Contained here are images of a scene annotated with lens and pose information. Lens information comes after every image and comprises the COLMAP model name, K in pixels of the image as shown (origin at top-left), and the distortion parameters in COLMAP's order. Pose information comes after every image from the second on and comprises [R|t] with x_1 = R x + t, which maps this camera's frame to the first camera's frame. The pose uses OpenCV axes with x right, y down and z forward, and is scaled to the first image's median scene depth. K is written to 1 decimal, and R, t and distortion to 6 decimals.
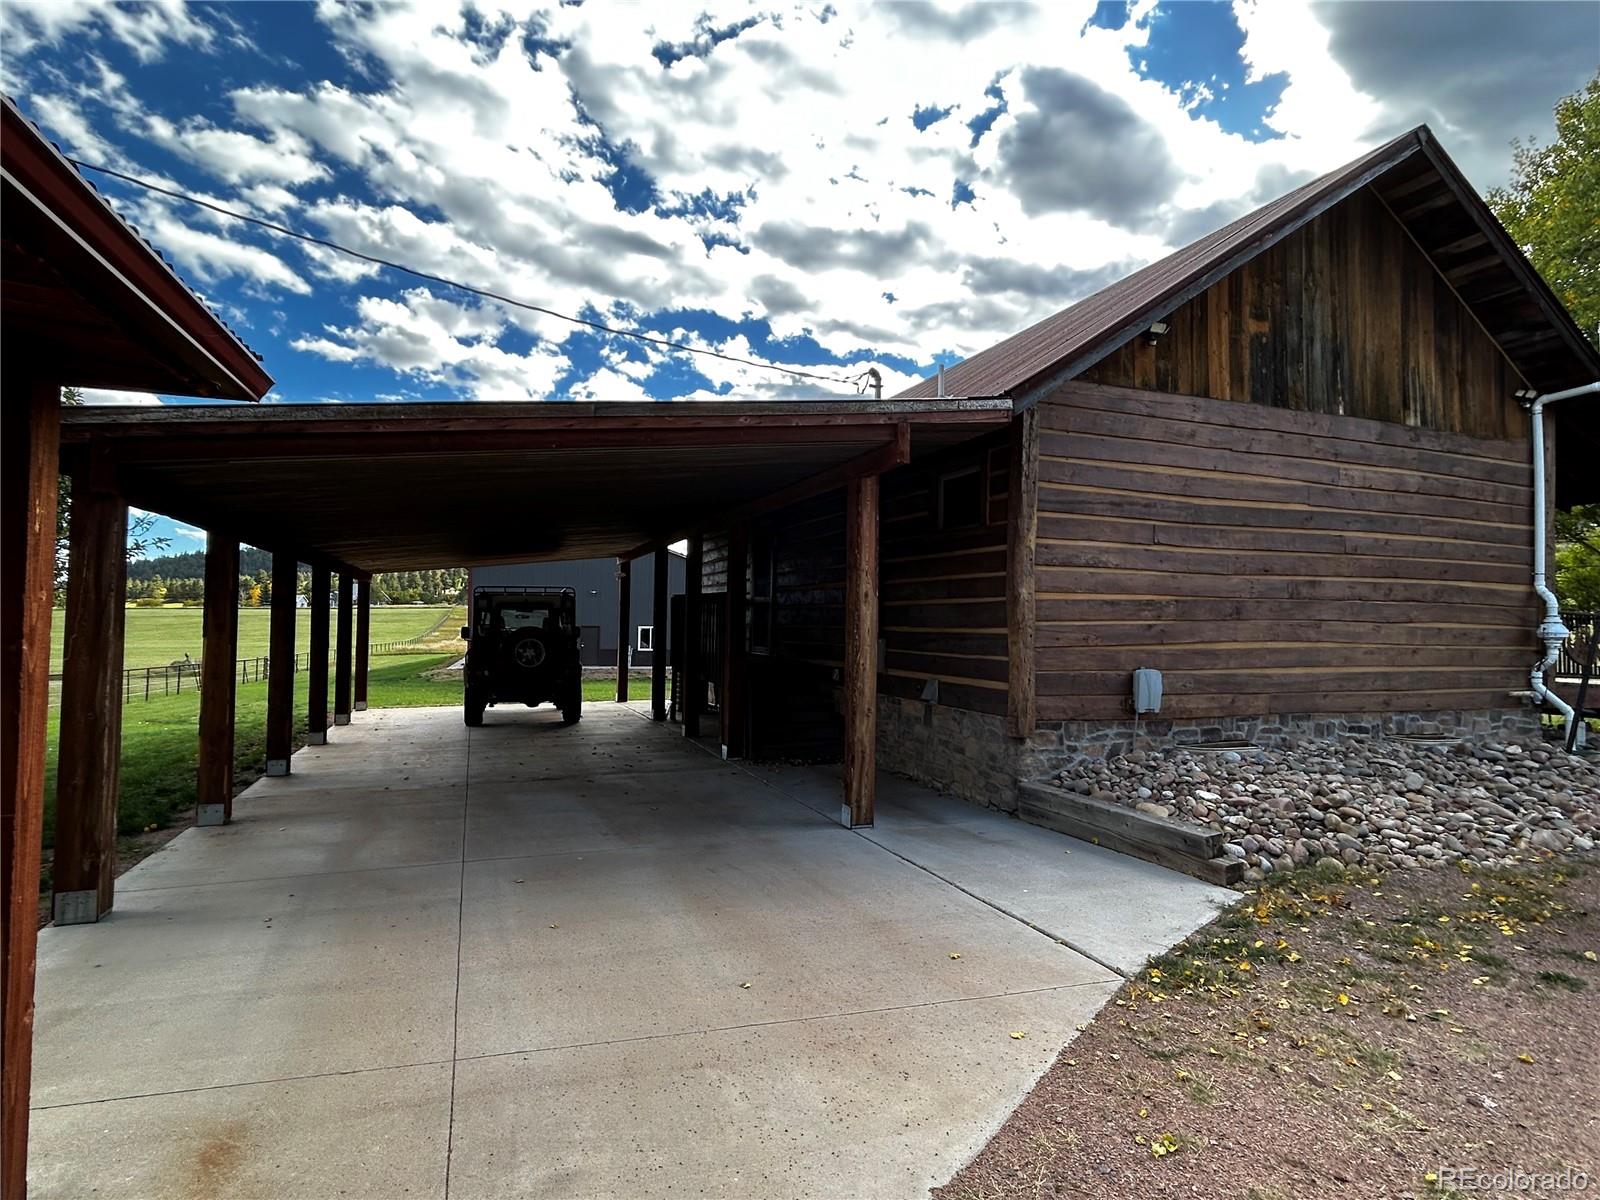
lens RADIAL K [[836.1, 0, 800.4], [0, 836.1, 598.7], [0, 0, 1]] dist [0.000351, 0.000096]
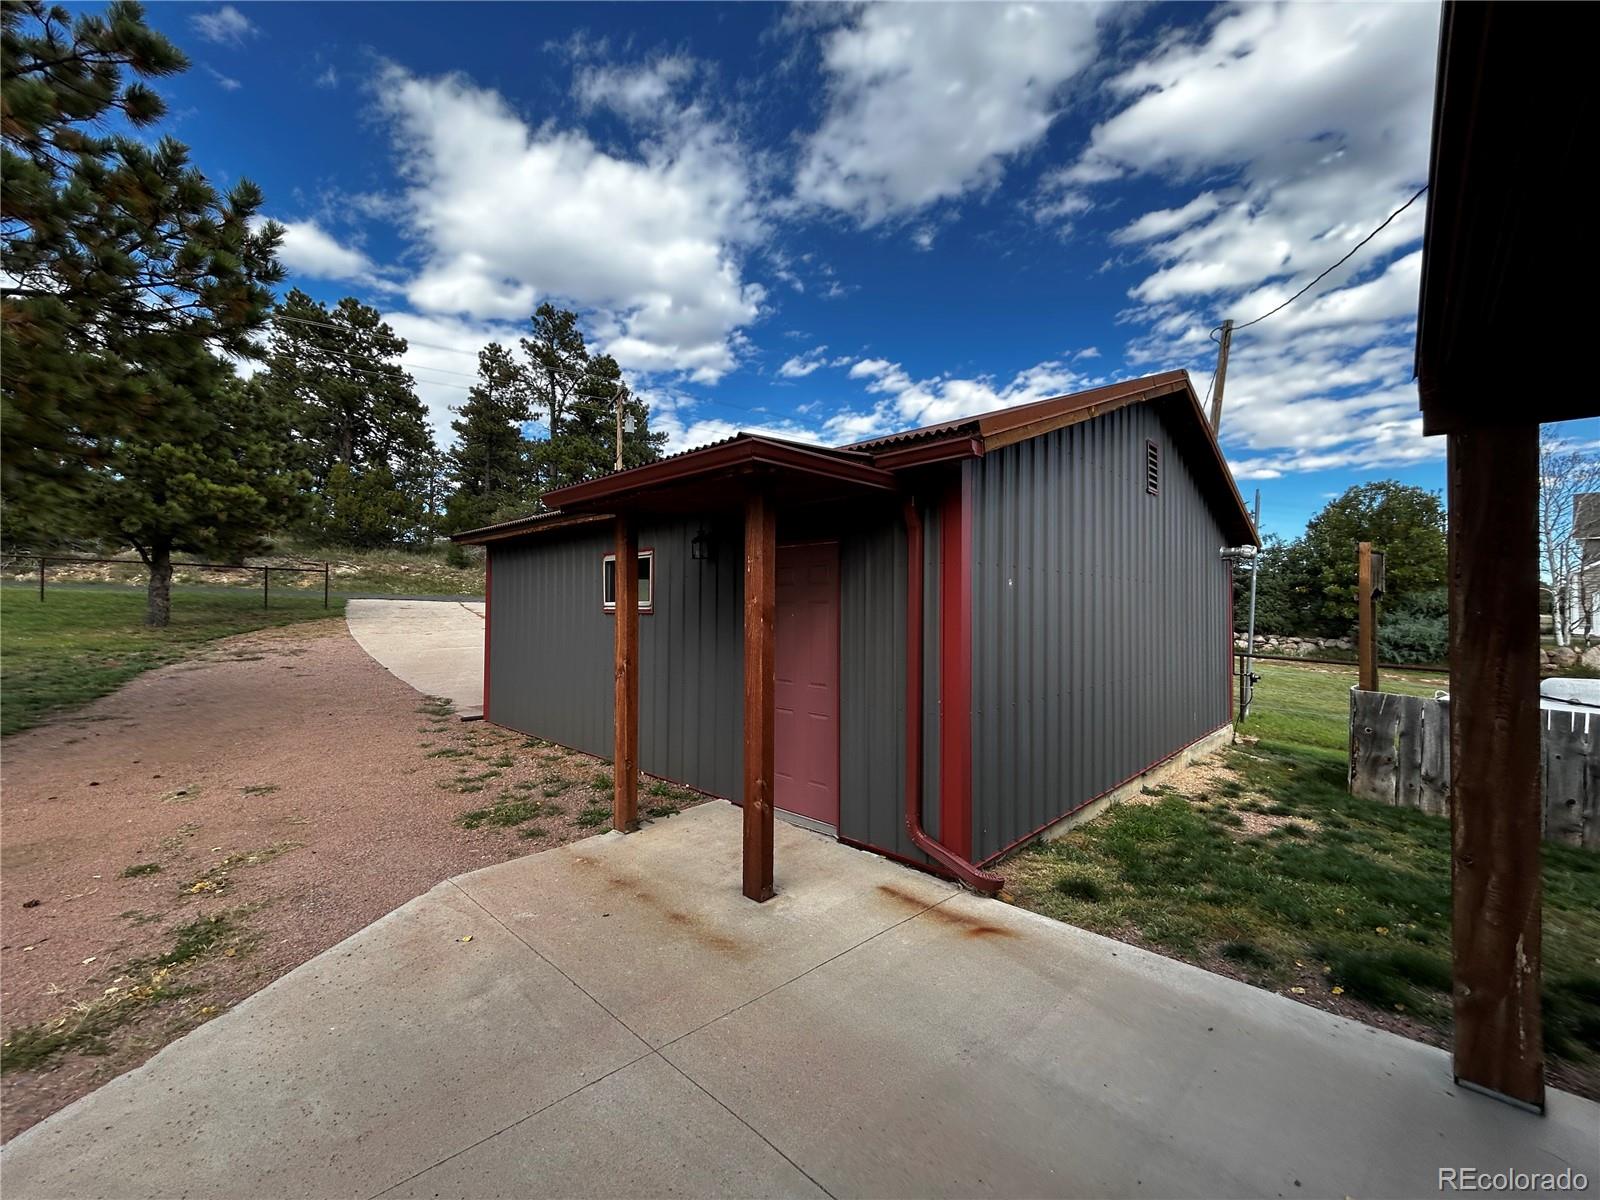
lens RADIAL K [[650.7, 0, 798.8], [0, 650.7, 605.3], [0, 0, 1]] dist [0.000554, 0.000097]
pose [[-0.903413, -0.017114, -0.428429, -0.284088], [0.001720, 0.999050, -0.043536, 0.068321], [0.428767, -0.040068, -0.902526, 2.235130]]
